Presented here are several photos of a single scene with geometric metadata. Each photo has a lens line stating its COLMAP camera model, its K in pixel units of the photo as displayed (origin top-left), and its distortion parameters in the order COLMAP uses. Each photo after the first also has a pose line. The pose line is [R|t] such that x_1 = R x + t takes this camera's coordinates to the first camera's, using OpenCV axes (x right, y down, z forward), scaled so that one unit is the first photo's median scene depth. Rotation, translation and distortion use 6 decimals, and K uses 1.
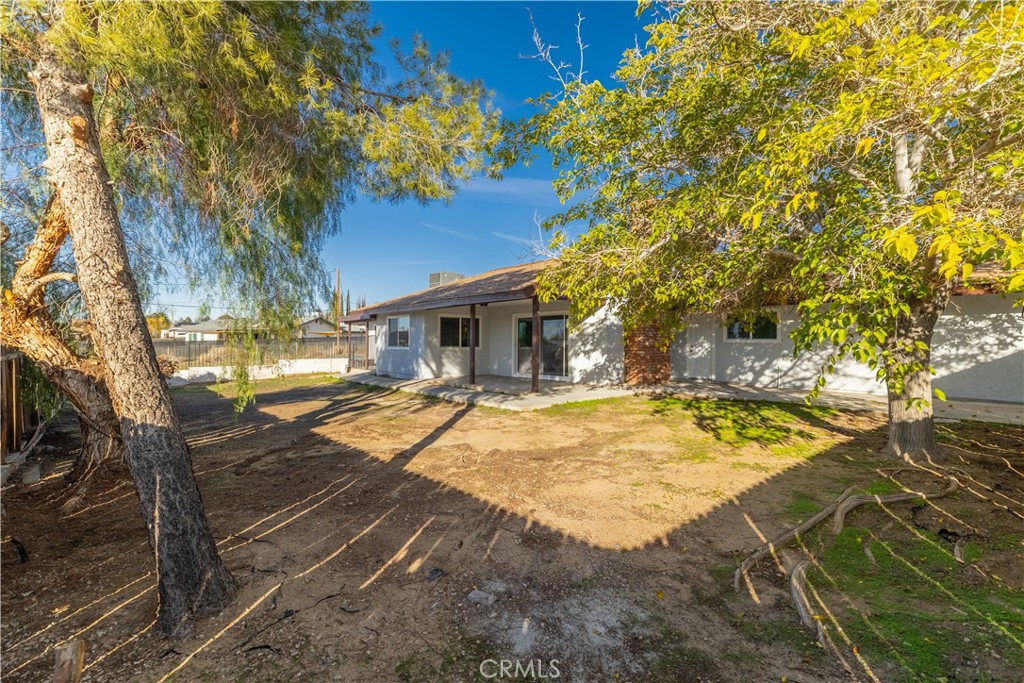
lens RADIAL K [[458.3, 0, 512.7], [0, 458.3, 343.7], [0, 0, 1]] dist [0.007772, -0.000880]
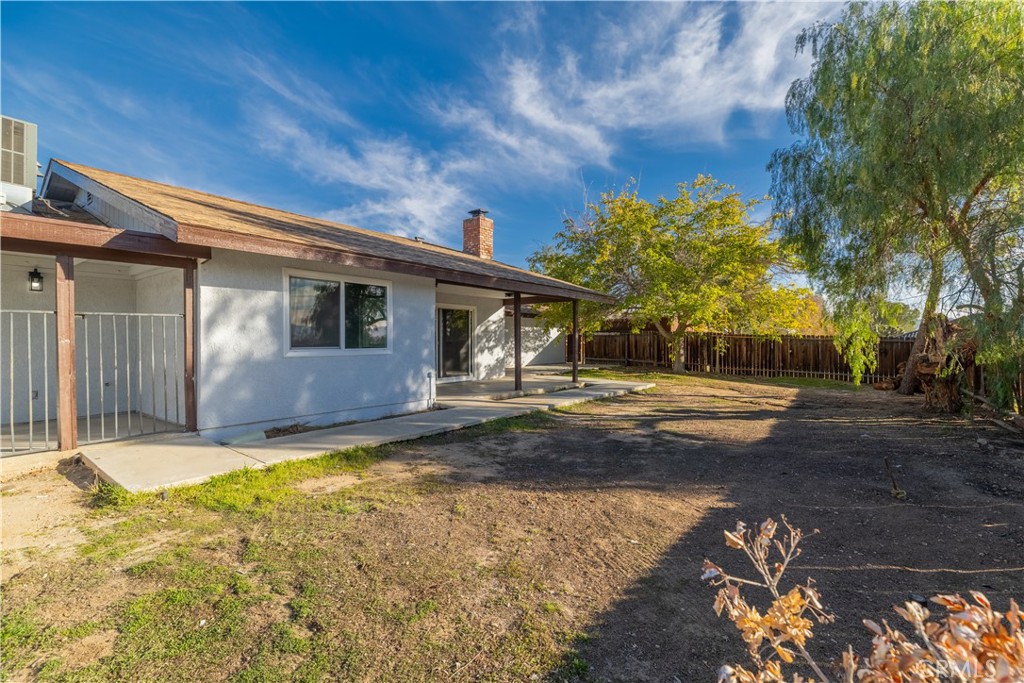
lens RADIAL K [[458.3, 0, 510.5], [0, 458.3, 340.7], [0, 0, 1]] dist [0.007772, -0.000880]
pose [[-0.164938, -0.002940, 0.986299, -0.874275], [0.001732, 0.999993, 0.003270, -0.001873], [-0.986302, 0.002248, -0.164932, 1.116954]]
